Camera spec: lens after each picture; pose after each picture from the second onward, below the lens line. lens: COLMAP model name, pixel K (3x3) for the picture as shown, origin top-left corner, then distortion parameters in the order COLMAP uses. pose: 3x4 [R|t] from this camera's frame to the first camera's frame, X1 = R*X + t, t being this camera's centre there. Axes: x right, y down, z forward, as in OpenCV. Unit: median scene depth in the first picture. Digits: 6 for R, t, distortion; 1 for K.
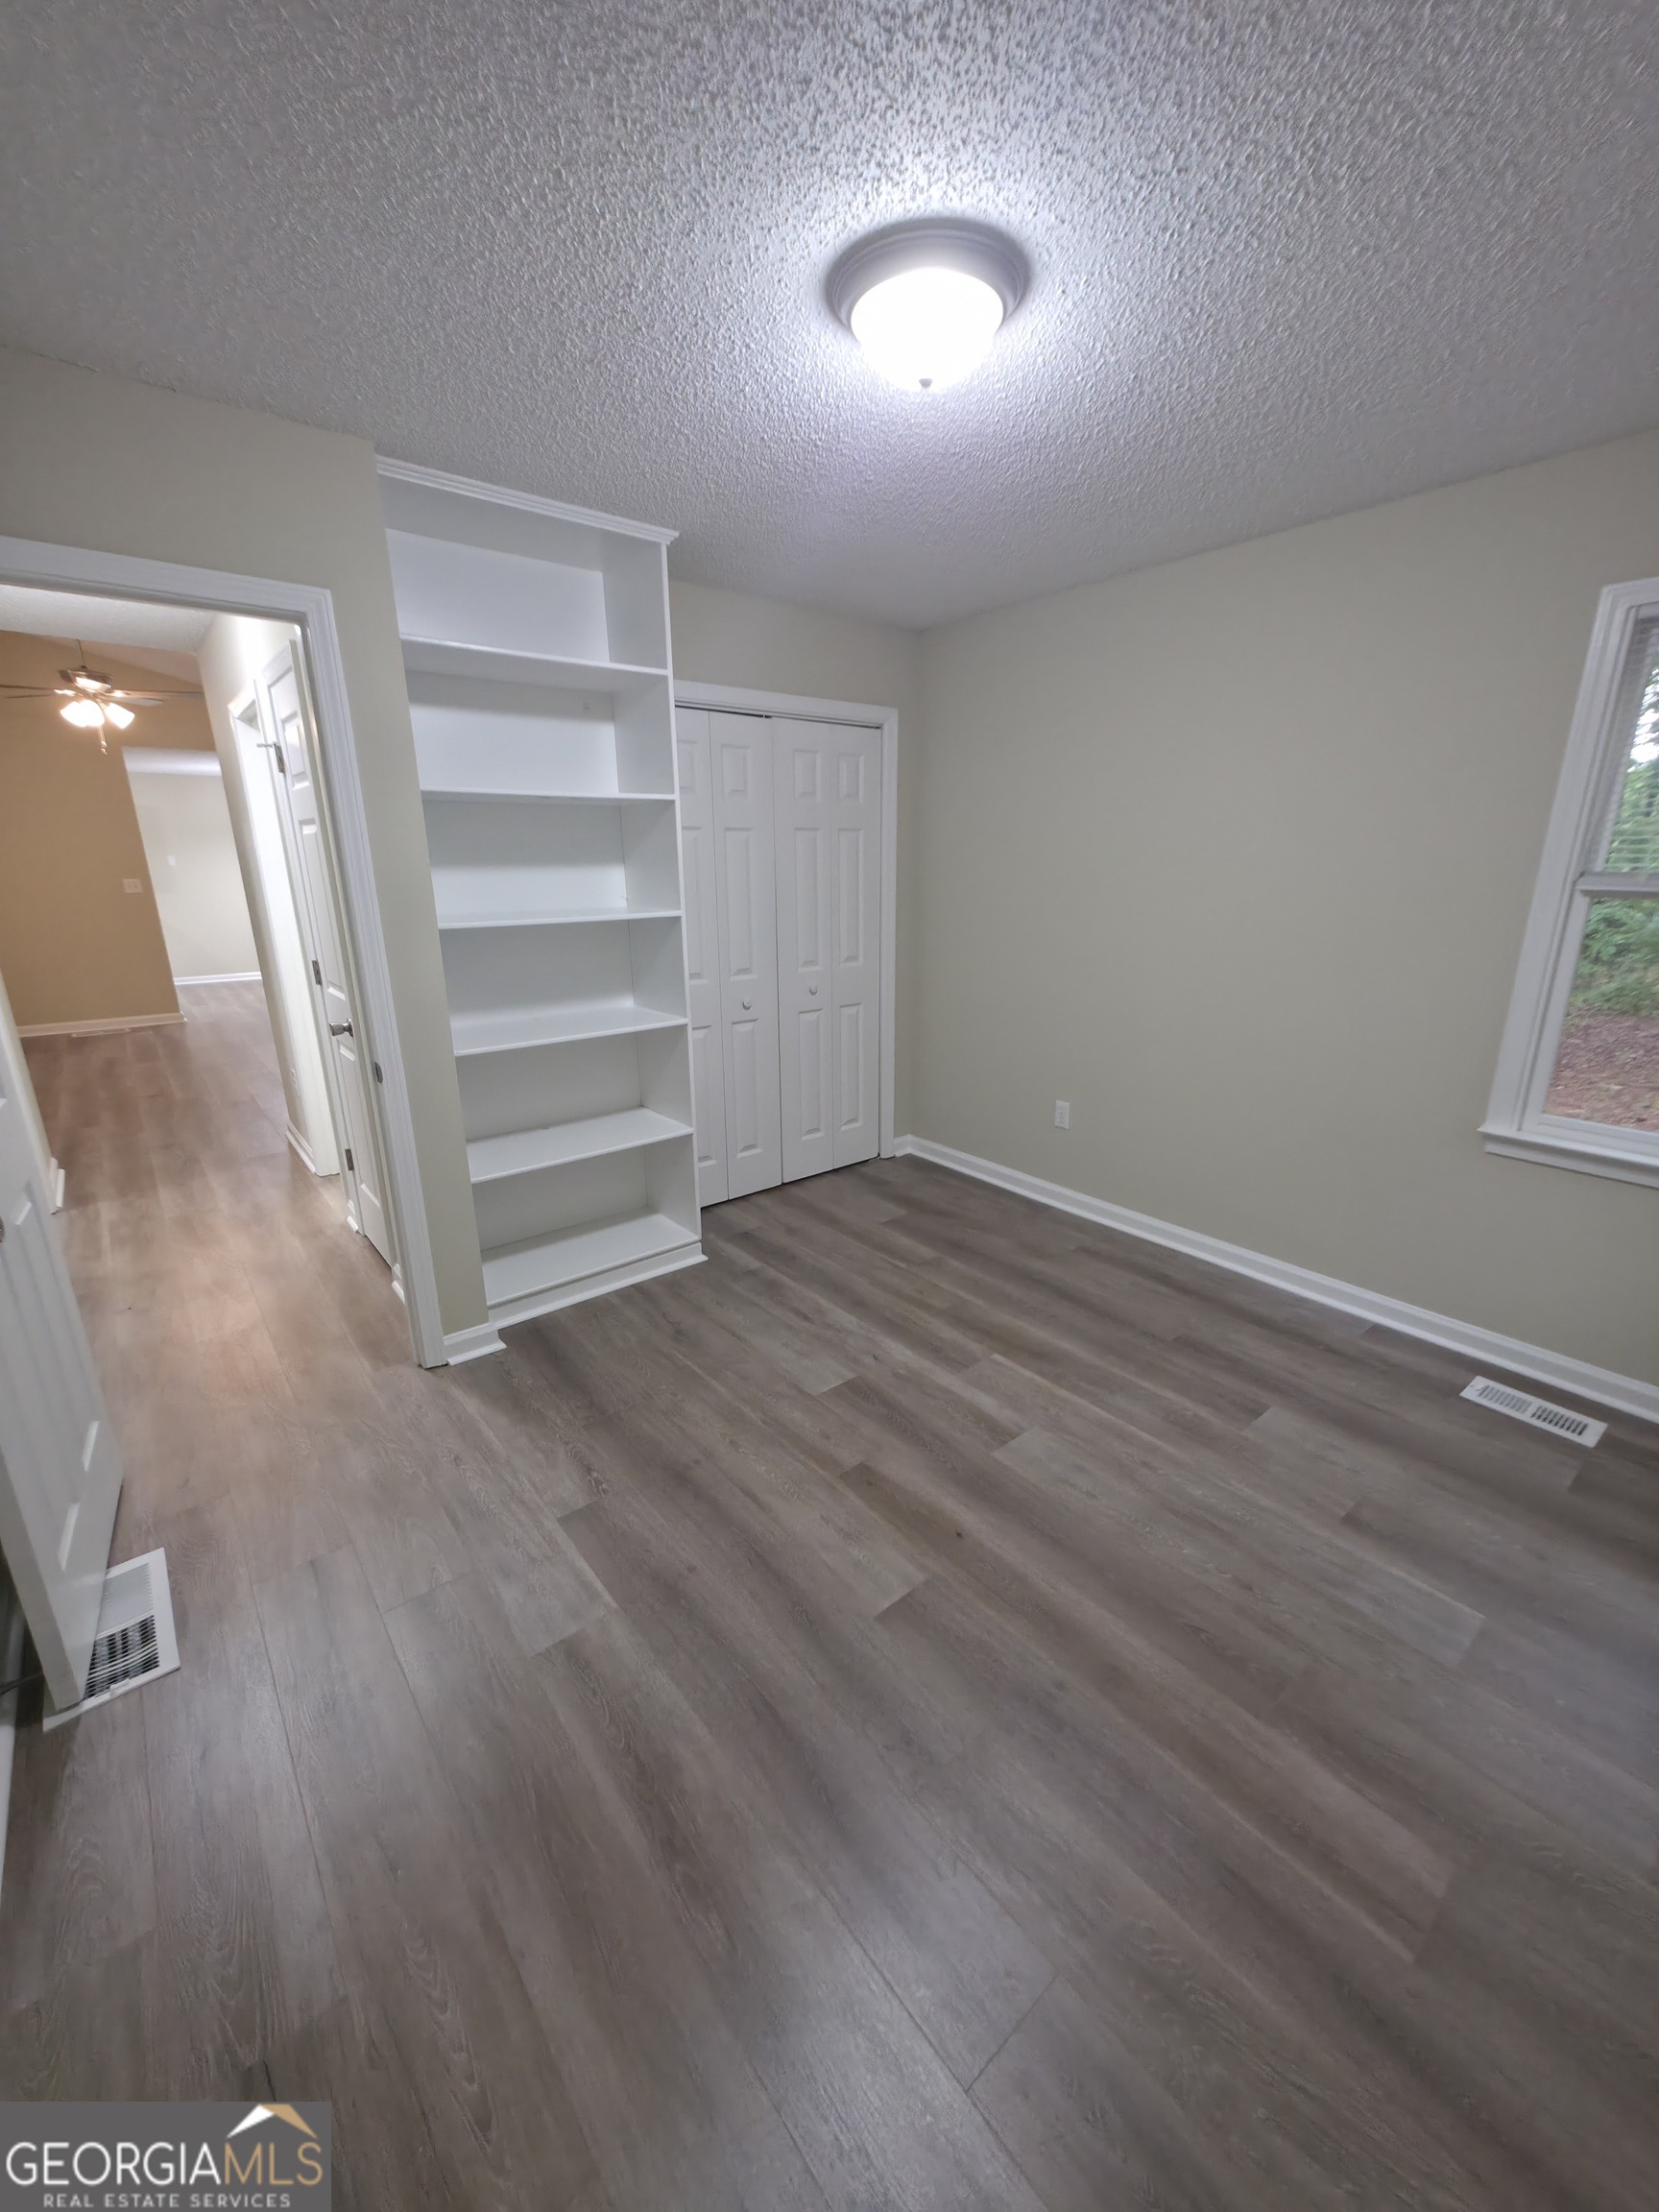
lens RADIAL K [[878.2, 0, 829.3], [0, 878.2, 1098.3], [0, 0, 1]] dist [0.001615, 0.000597]
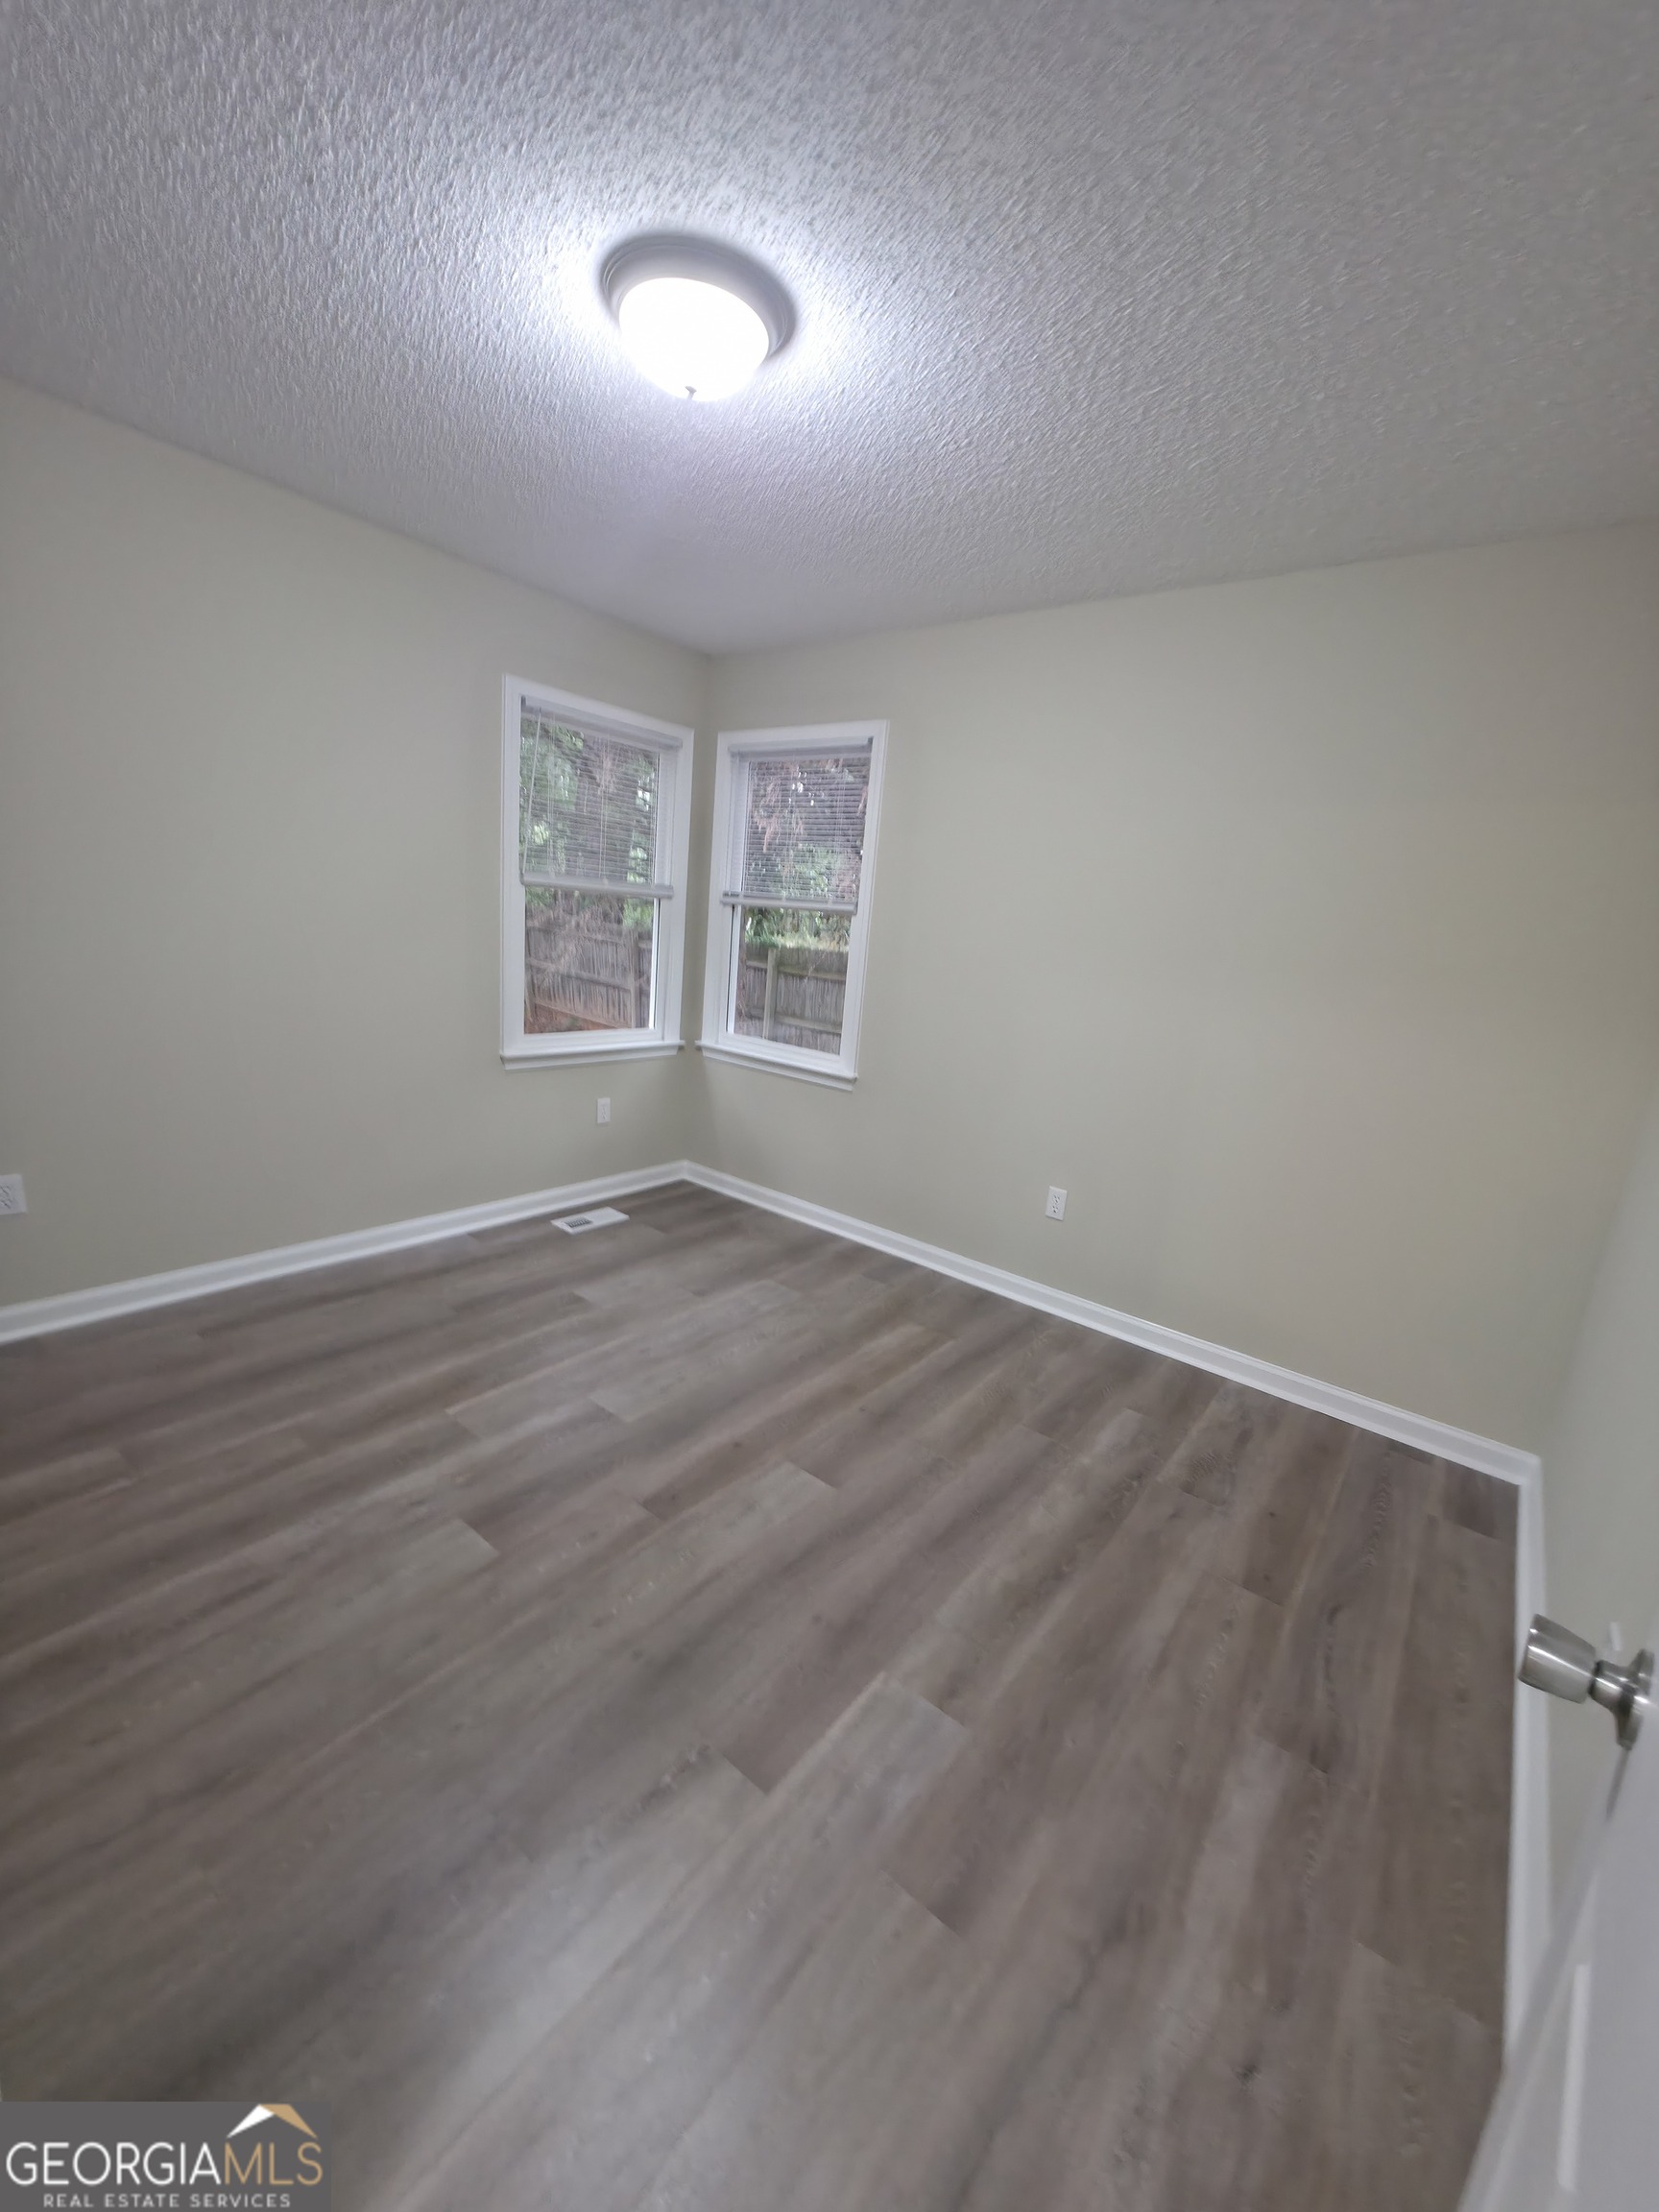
lens RADIAL K [[878.2, 0, 831.6], [0, 878.2, 1114.4], [0, 0, 1]] dist [0.001615, 0.000597]
pose [[-0.218094, -0.231858, 0.947986, -0.722637], [0.173087, 0.946780, 0.271383, -0.170224], [-0.960456, 0.223271, -0.166356, 0.807861]]
